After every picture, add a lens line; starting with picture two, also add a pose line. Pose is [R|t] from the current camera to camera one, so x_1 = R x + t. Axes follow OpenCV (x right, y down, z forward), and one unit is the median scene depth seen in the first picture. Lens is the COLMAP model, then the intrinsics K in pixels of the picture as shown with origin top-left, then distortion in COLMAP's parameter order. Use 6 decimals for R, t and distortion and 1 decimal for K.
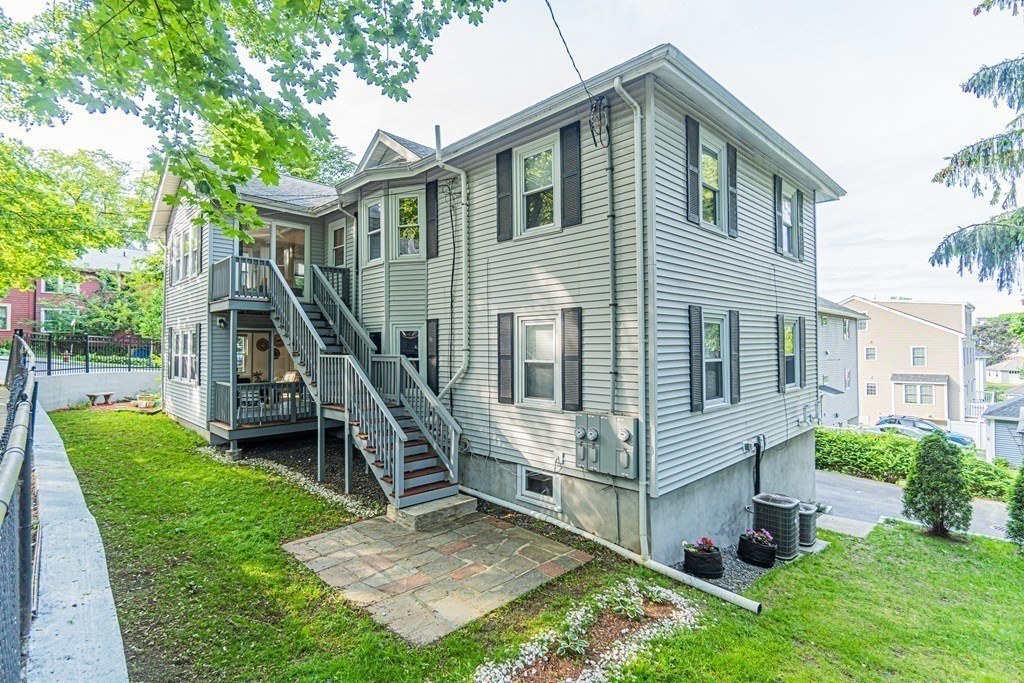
lens RADIAL K [[502.0, 0, 512.0], [0, 502.0, 341.5], [0, 0, 1]] dist [-0.012153, 0.000027]
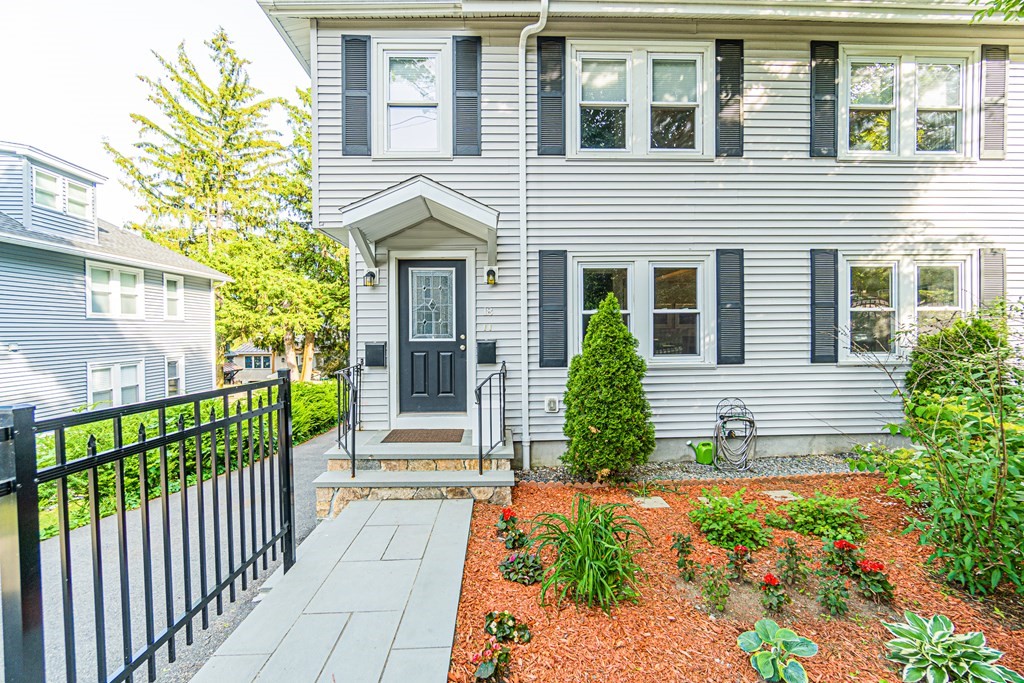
lens RADIAL K [[443.5, 0, 512.1], [0, 443.5, 302.2], [0, 0, 1]] dist [-0.001075, -0.000131]
pose [[0.673372, -0.012806, 0.739193, -0.698919], [-0.003789, 0.999777, 0.020771, 0.011327], [-0.739295, -0.016787, 0.673173, 0.726439]]
